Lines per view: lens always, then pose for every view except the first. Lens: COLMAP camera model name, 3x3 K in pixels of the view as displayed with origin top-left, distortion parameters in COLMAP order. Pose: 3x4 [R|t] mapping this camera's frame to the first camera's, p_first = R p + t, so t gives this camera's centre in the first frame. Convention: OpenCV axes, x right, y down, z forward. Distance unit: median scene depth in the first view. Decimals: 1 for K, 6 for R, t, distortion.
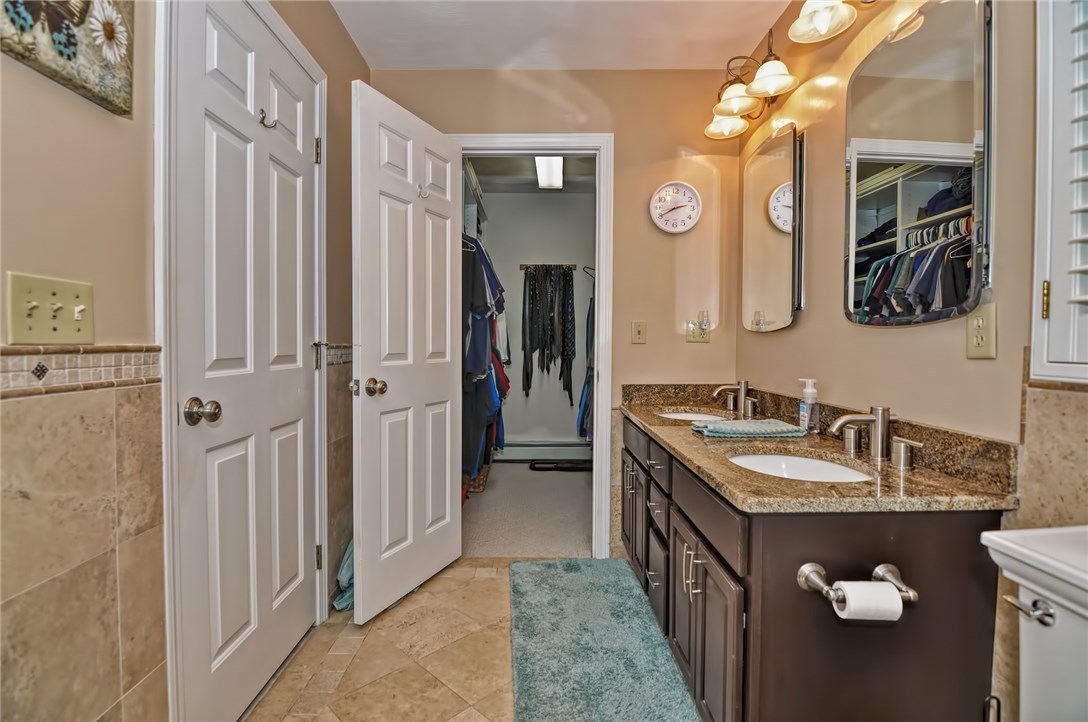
lens RADIAL K [[525.3, 0, 536.4], [0, 525.3, 356.9], [0, 0, 1]] dist [0.000240, -0.015396]
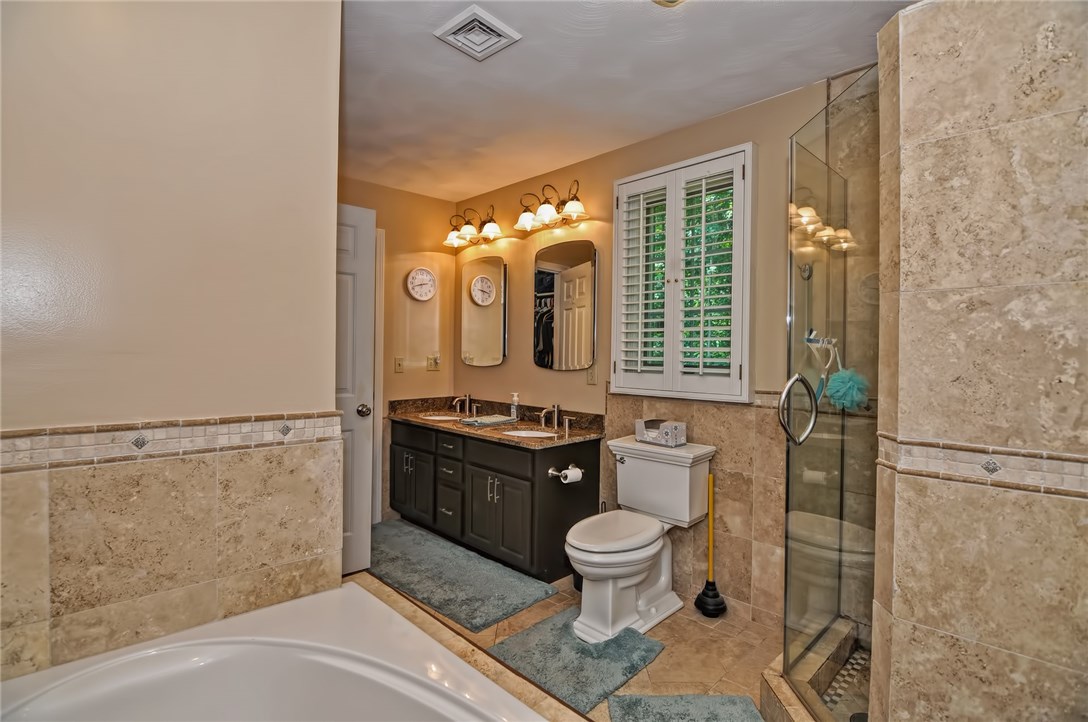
lens RADIAL K [[524.5, 0, 541.7], [0, 524.5, 355.4], [0, 0, 1]] dist [0.000116, -0.017953]
pose [[0.716577, -0.002687, 0.697502, -1.029415], [0.010754, 0.999916, -0.007196, -0.109307], [-0.697425, 0.012658, 0.716546, -0.644333]]
